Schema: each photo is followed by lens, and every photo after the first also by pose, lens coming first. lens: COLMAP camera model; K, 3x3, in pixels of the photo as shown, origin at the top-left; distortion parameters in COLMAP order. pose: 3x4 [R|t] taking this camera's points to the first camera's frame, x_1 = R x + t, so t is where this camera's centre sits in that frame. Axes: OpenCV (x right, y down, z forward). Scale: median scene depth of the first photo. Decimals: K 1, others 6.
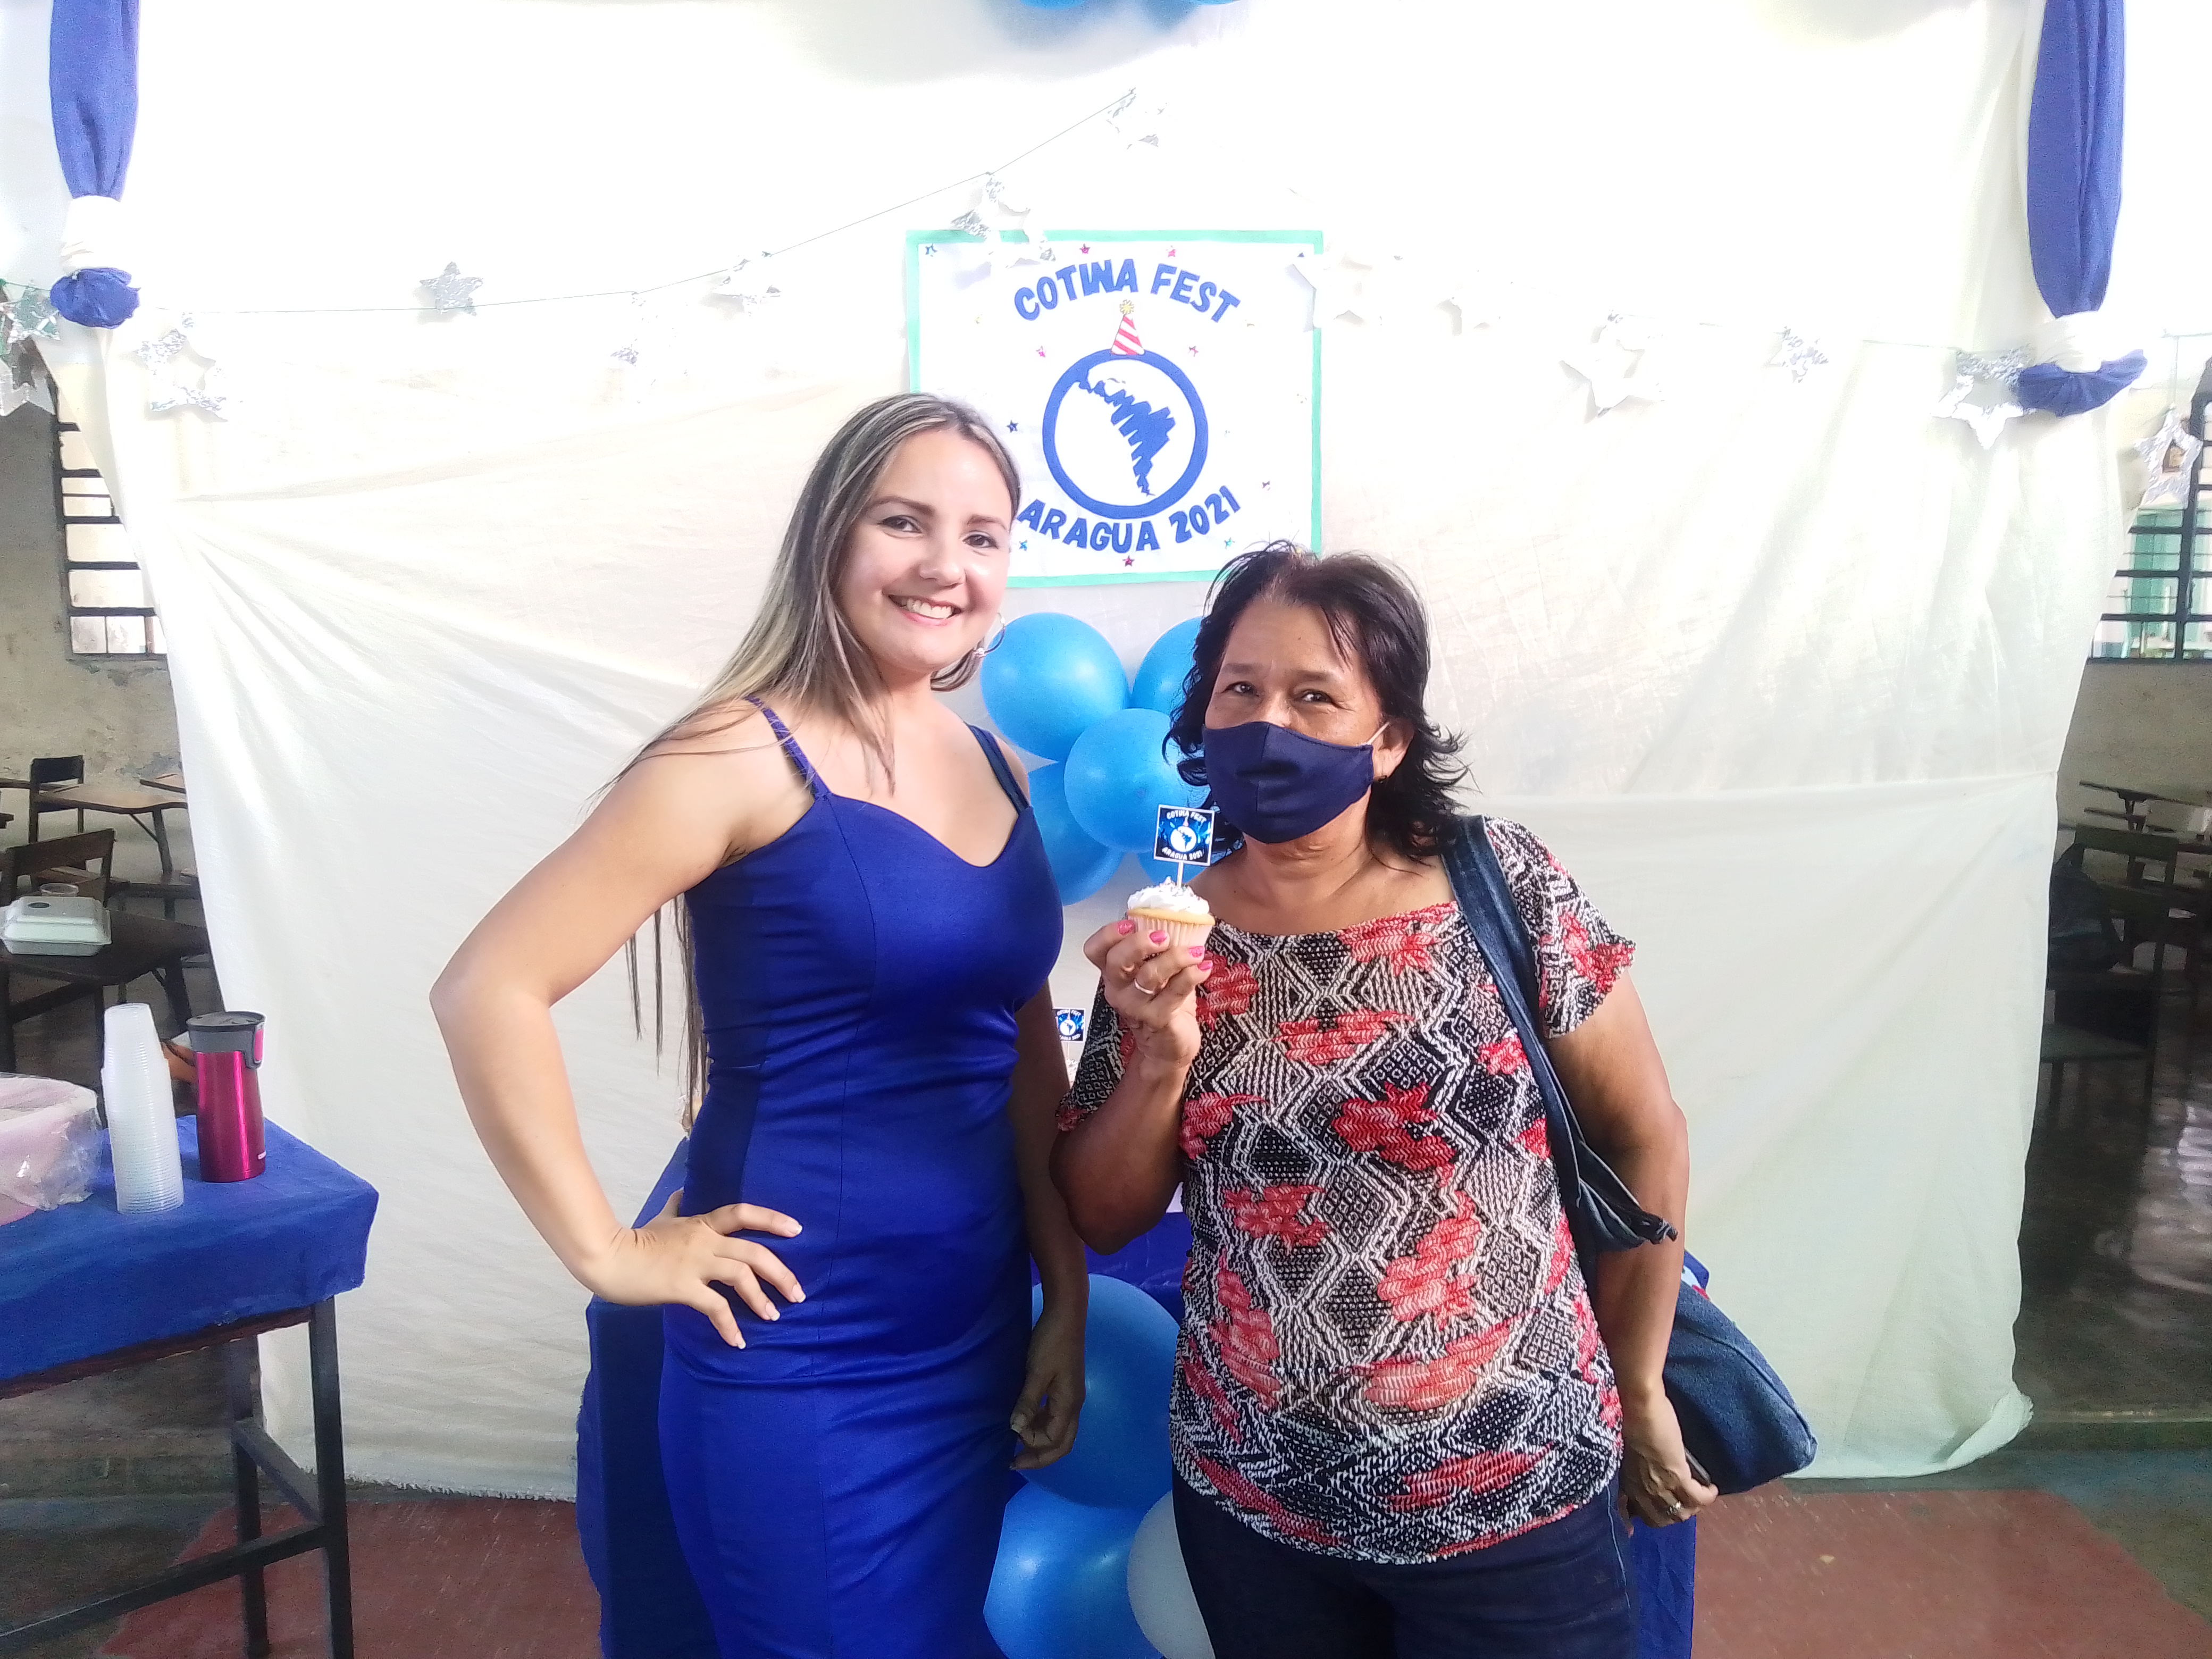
lens RADIAL K [[1736.9, 0, 1097.8], [0, 1736.9, 873.5], [0, 0, 1]] dist [0.053650, -0.103304]
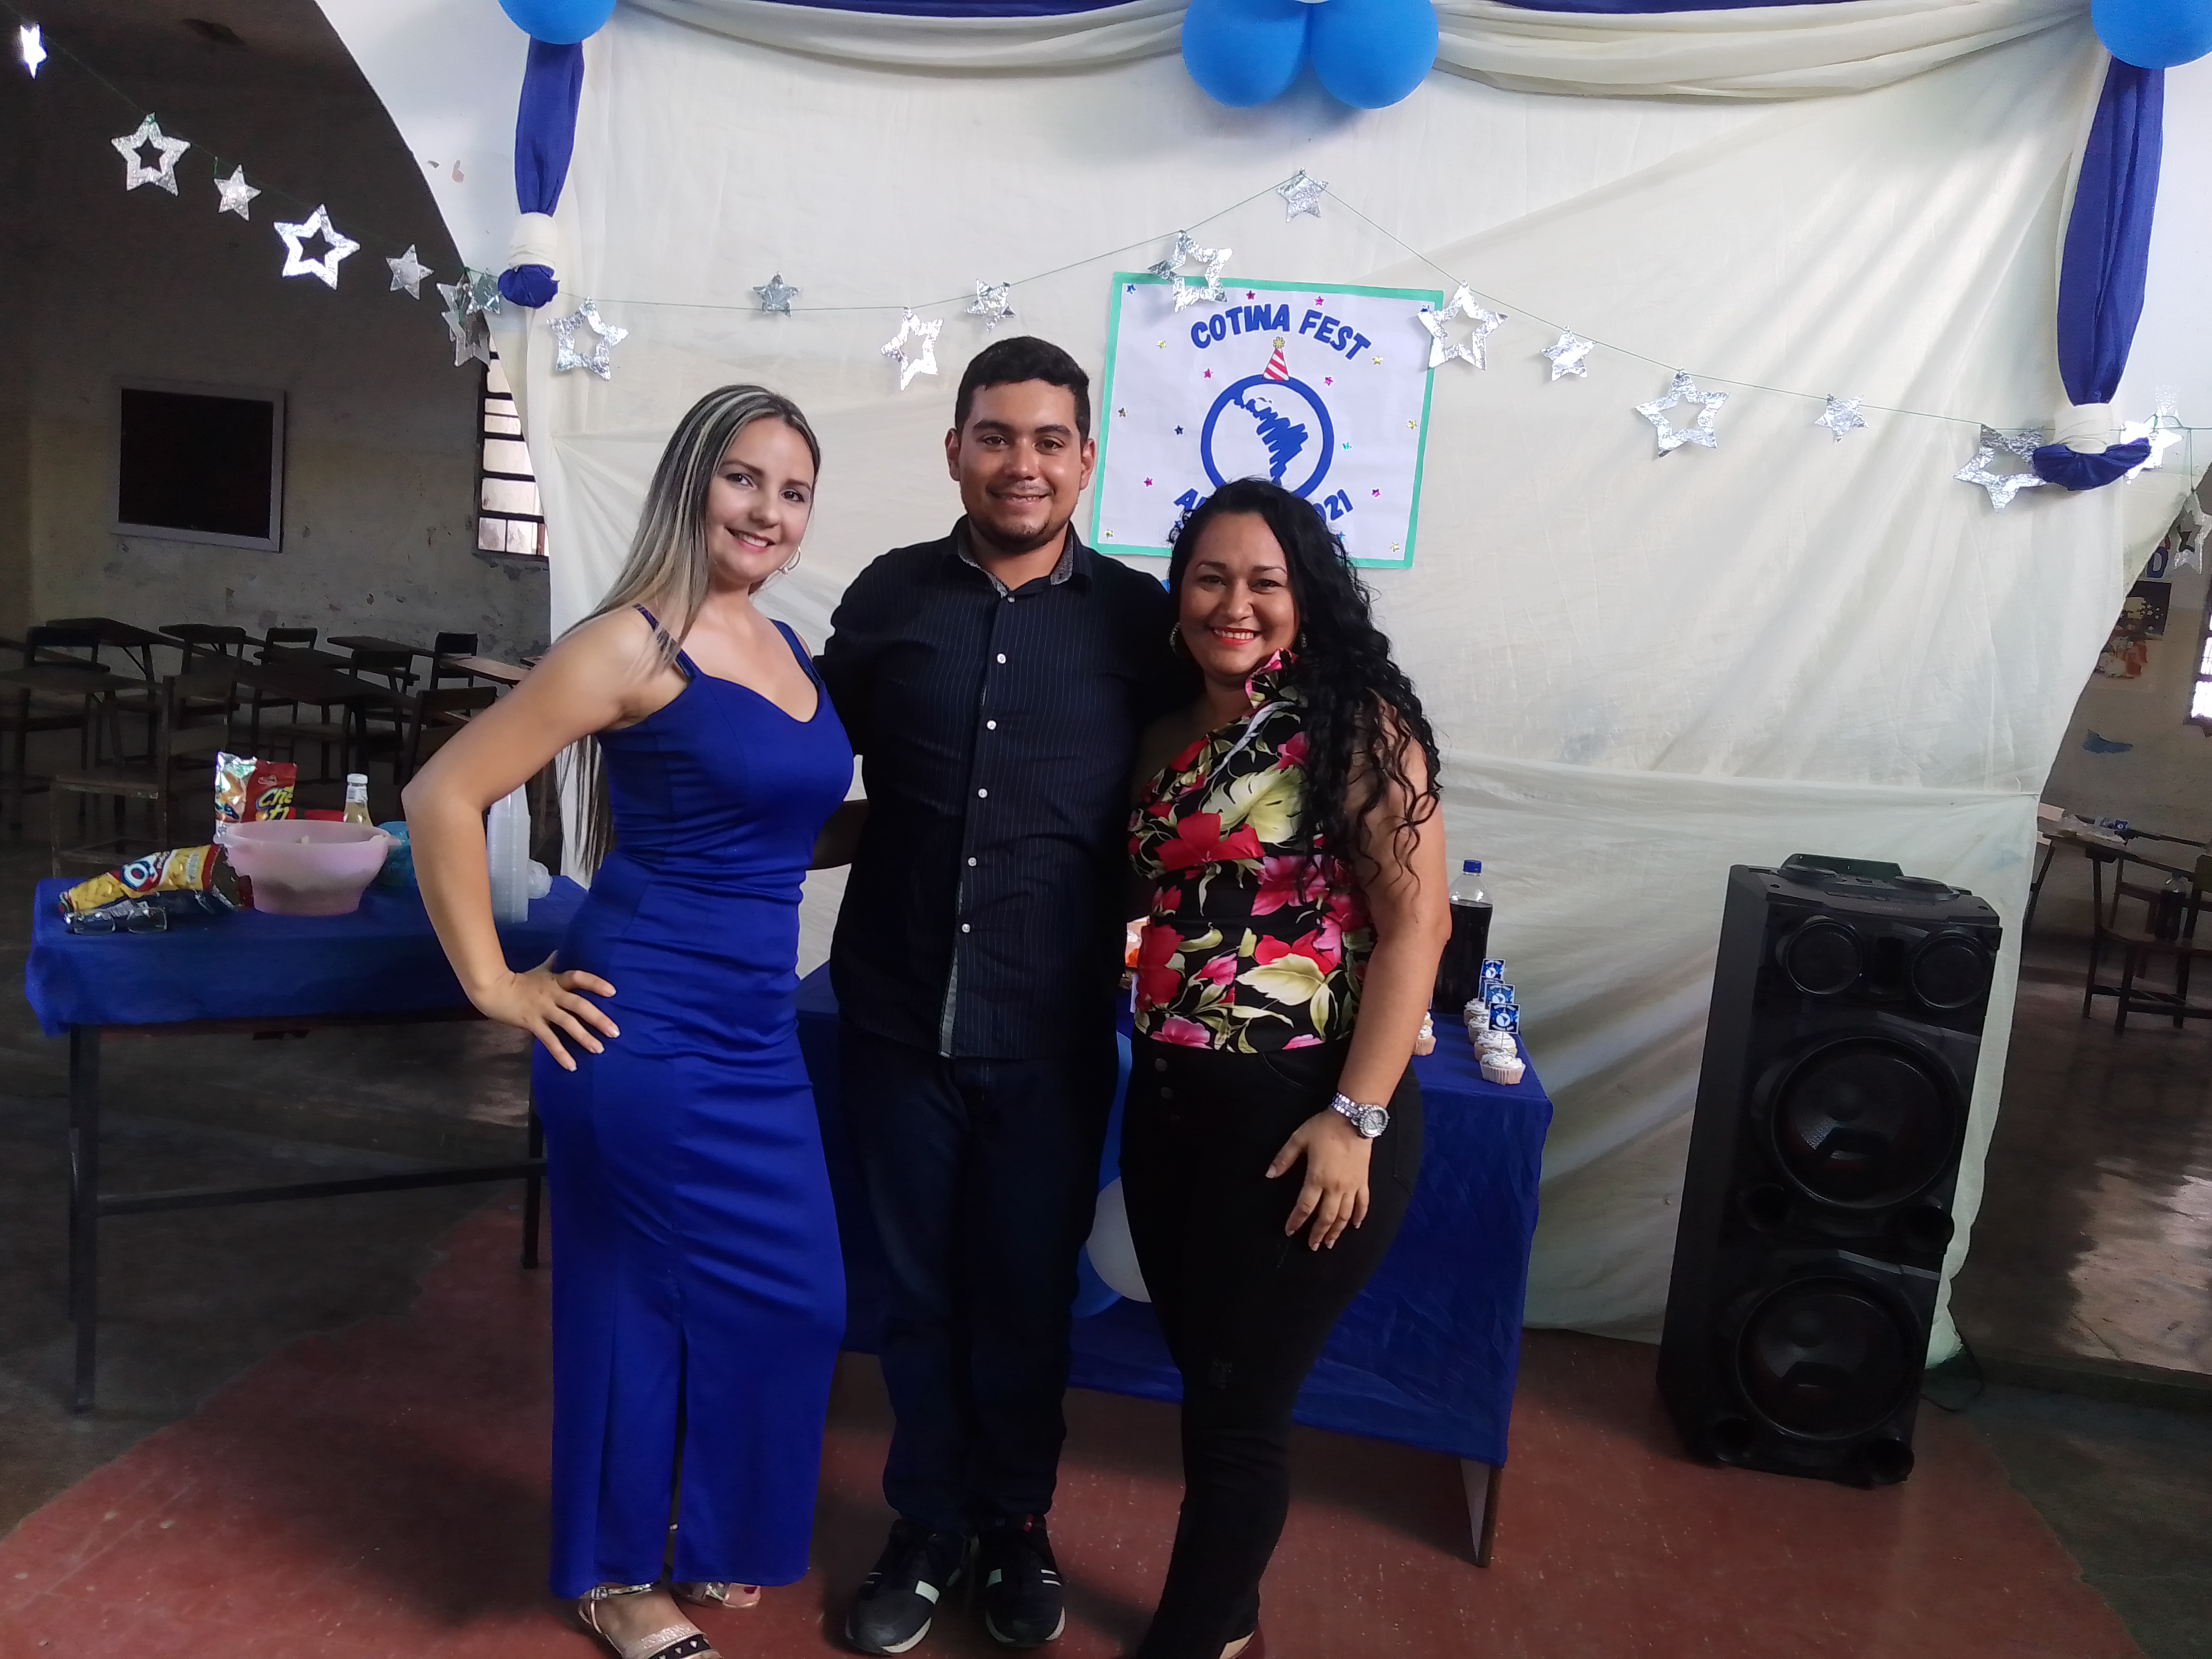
lens RADIAL K [[1736.9, 0, 1090.8], [0, 1736.9, 847.8], [0, 0, 1]] dist [0.053650, -0.103304]
pose [[0.977243, 0.119117, -0.175518, 0.147725], [-0.119441, 0.992803, 0.008755, 0.044125], [0.175297, 0.012409, 0.984437, -0.263030]]
